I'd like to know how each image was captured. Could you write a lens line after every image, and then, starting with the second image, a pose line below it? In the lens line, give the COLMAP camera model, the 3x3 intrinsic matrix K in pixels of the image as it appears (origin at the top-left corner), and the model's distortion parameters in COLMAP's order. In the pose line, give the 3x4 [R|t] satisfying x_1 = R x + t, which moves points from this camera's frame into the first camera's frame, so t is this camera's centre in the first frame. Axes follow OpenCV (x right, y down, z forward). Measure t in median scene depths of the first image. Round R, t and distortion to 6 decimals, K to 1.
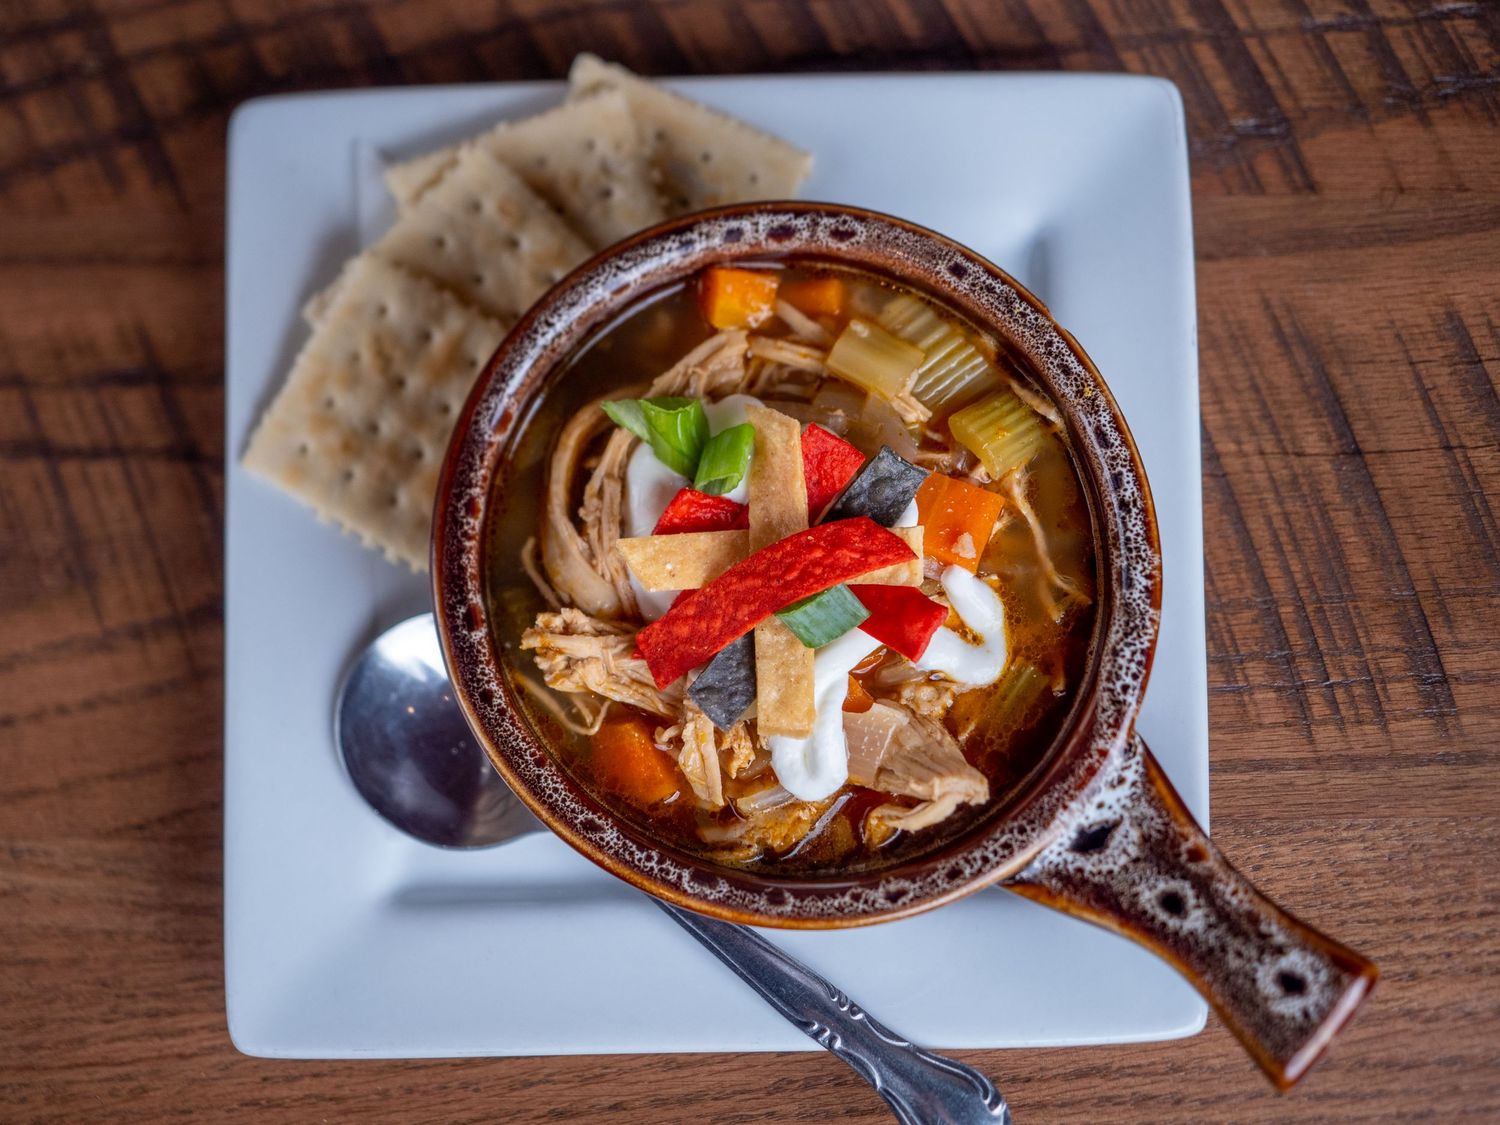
lens RADIAL K [[2941.1, 0, 751.7], [0, 2941.1, 559.8], [0, 0, 1]] dist [0.054332, 0.000000]
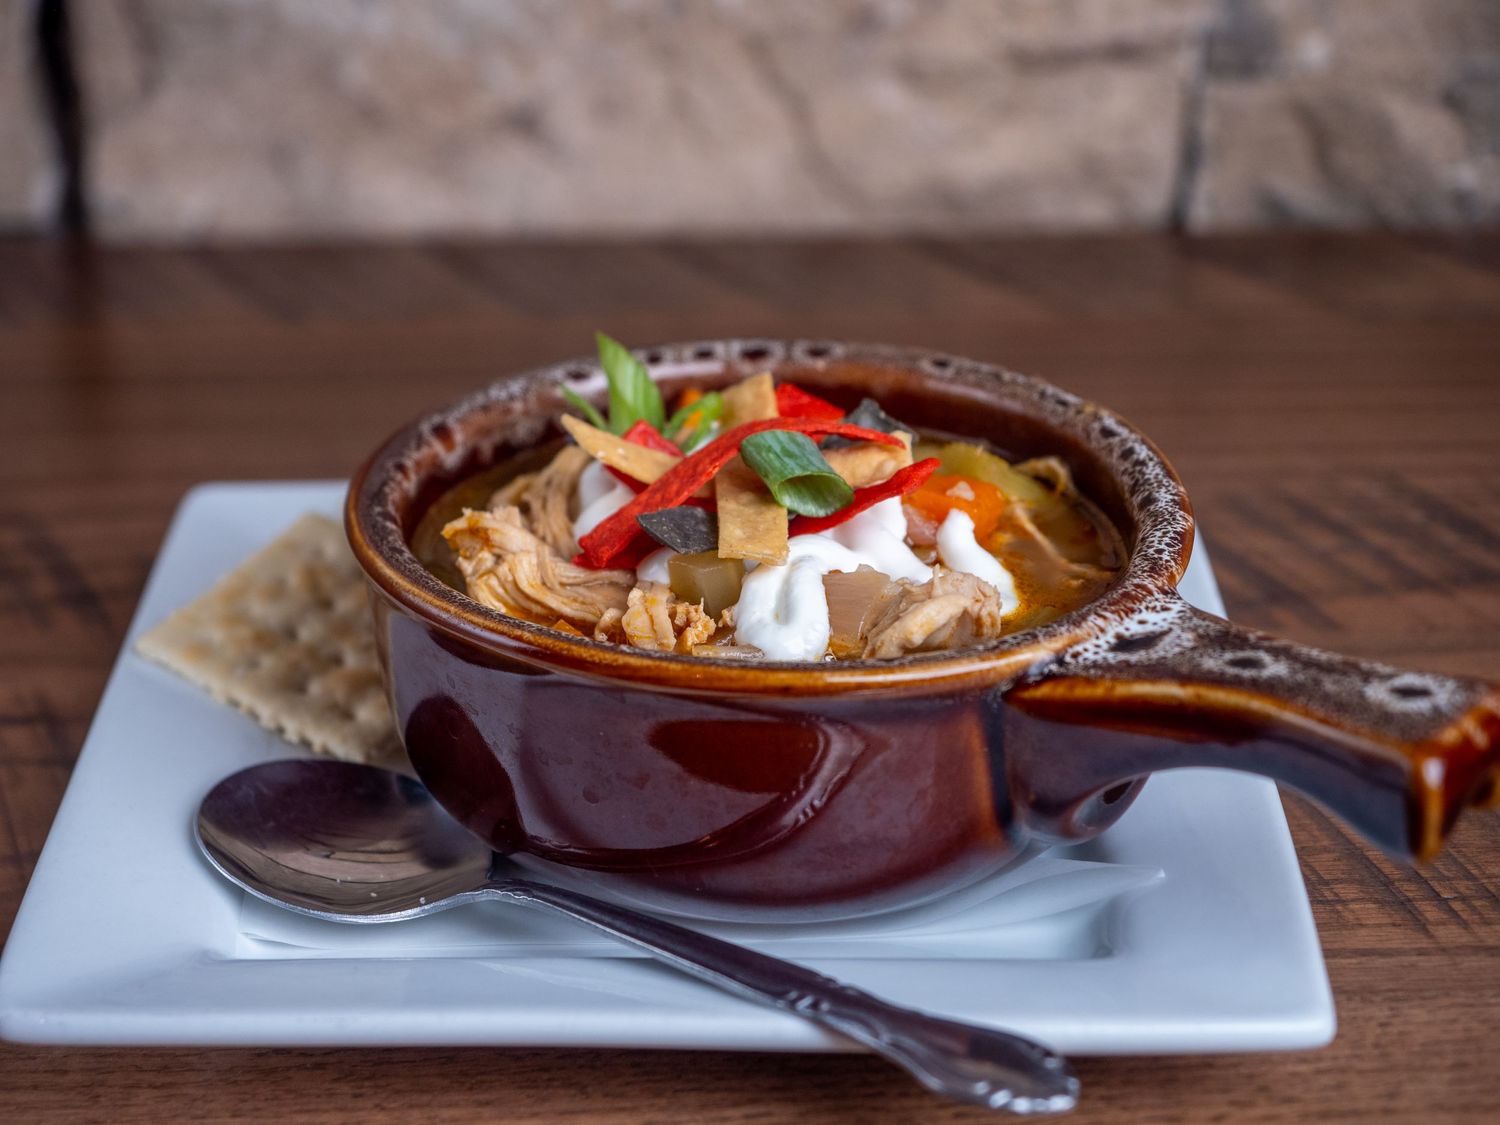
lens RADIAL K [[3113.5, 0, 745.5], [0, 3113.5, 557.1], [0, 0, 1]] dist [0.060321, 0.000000]
pose [[0.999938, 0.002100, -0.010896, 0.018613], [-0.010268, 0.547484, -0.836753, 0.778637], [0.004208, 0.836813, 0.547472, 0.509814]]
